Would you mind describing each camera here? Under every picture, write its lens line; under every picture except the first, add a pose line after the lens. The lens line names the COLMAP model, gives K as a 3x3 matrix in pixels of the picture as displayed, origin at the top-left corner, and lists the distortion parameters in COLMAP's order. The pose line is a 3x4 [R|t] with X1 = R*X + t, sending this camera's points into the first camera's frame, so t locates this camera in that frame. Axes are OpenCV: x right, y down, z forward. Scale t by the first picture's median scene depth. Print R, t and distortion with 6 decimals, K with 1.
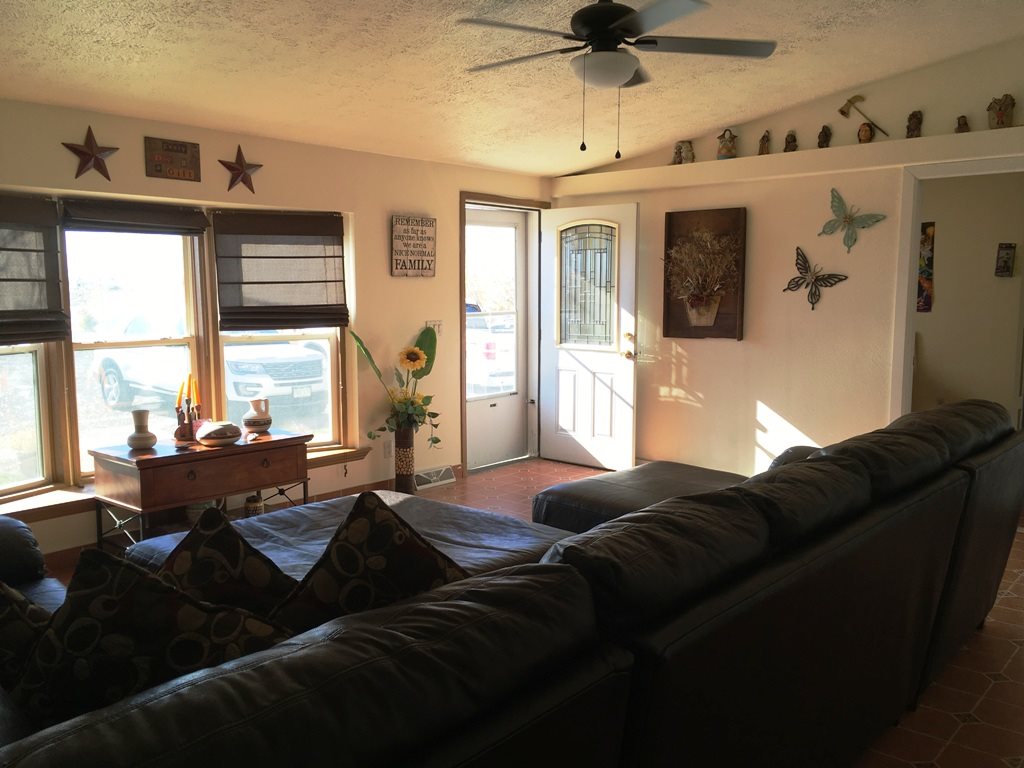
lens RADIAL K [[854.1, 0, 515.9], [0, 854.1, 381.7], [0, 0, 1]] dist [0.079740, -0.090102]
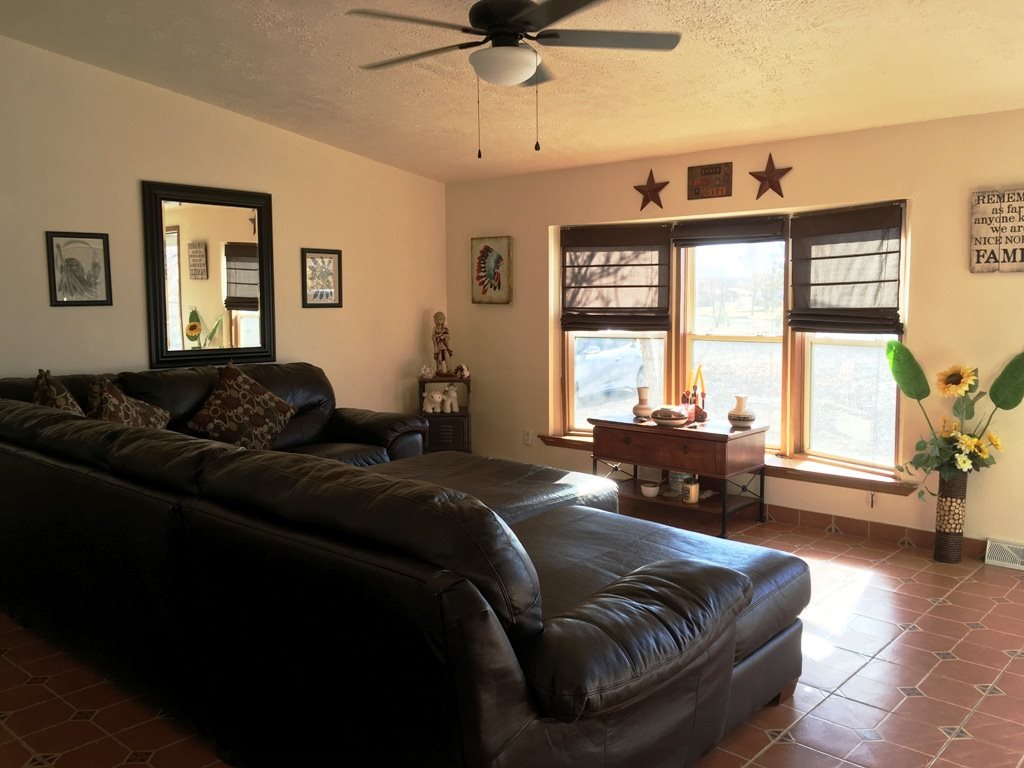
lens RADIAL K [[854.1, 0, 515.9], [0, 854.1, 381.7], [0, 0, 1]] dist [0.079740, -0.090102]
pose [[0.006298, 0.106451, -0.994298, 0.691317], [-0.104342, 0.988960, 0.105218, -0.072978], [0.994522, 0.103084, 0.017335, 0.653874]]
